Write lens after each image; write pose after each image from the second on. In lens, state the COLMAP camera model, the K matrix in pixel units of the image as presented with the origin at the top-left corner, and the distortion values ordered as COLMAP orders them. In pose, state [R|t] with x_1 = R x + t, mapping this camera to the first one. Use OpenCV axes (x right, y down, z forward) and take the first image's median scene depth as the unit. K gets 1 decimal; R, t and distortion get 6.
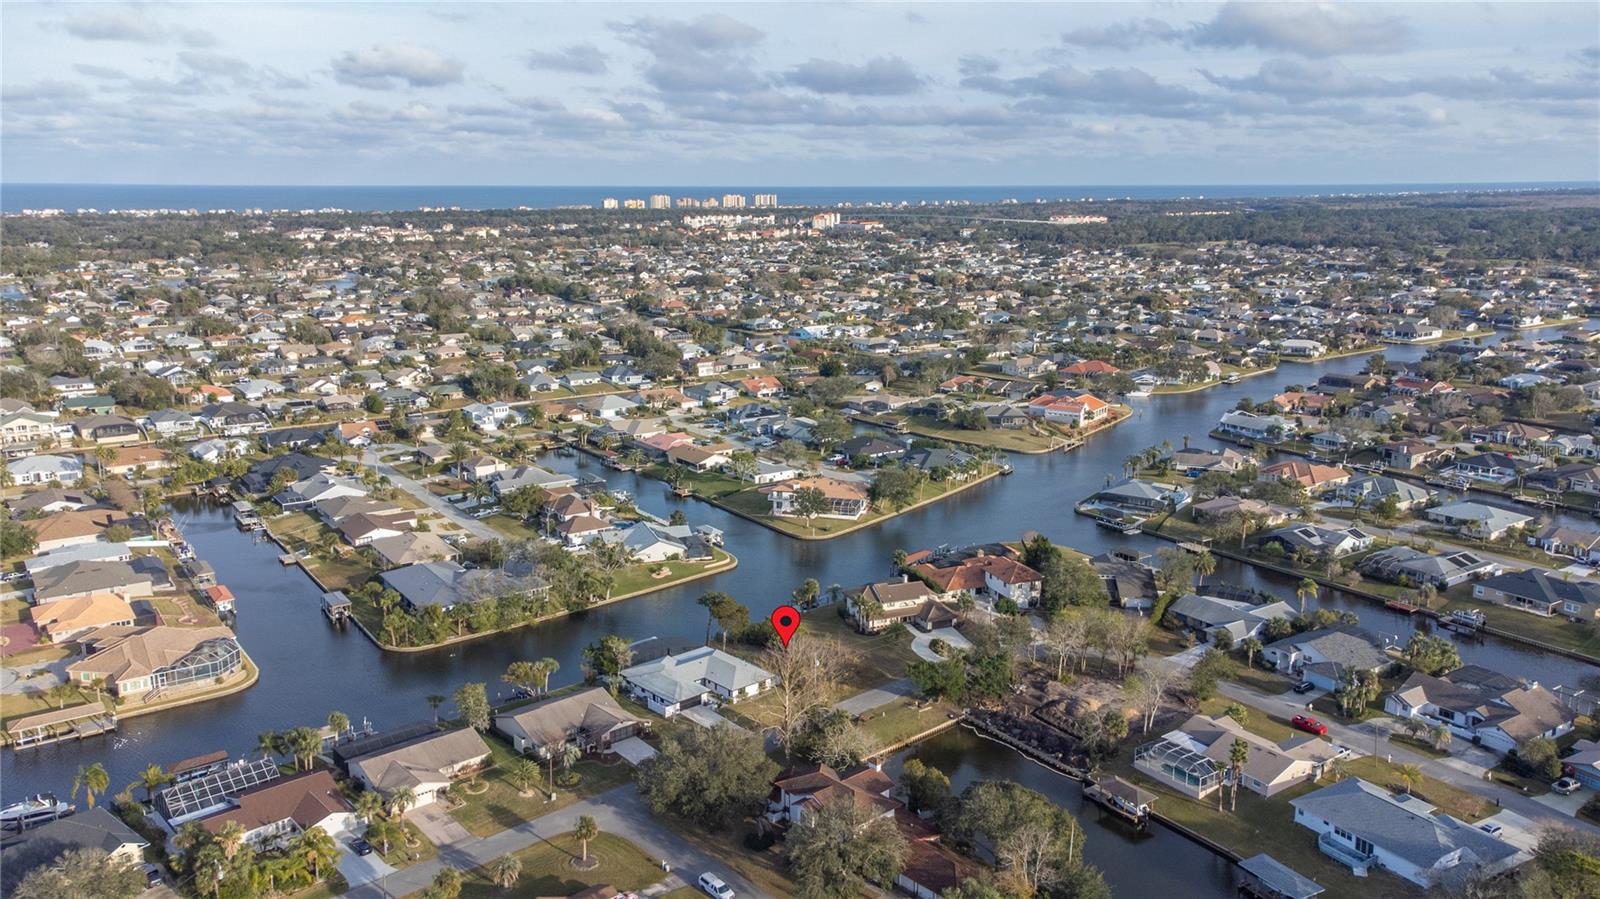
lens RADIAL K [[1231.5, 0, 798.9], [0, 1231.5, 445.8], [0, 0, 1]] dist [0.036853, 0.041237]
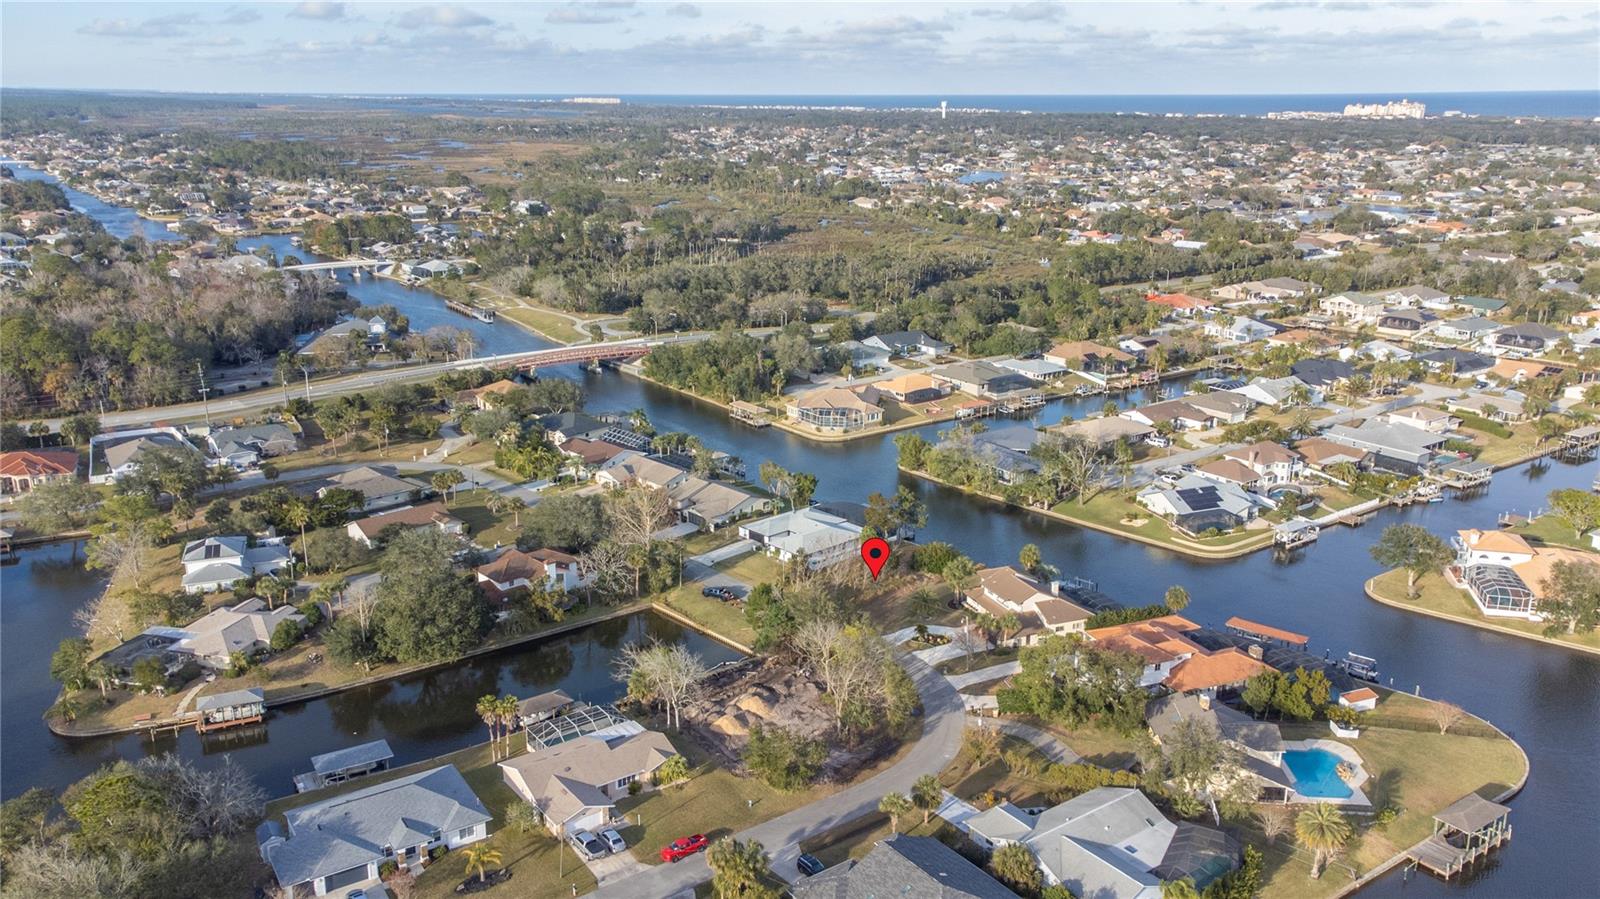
lens RADIAL K [[1247.1, 0, 800.0], [0, 1247.1, 449.5], [0, 0, 1]] dist [0.036639, 0.038098]
pose [[0.021599, 0.278779, -0.960112, 0.621838], [-0.211575, 0.939861, 0.268139, -0.115565], [0.977123, 0.197344, 0.079283, 0.581184]]
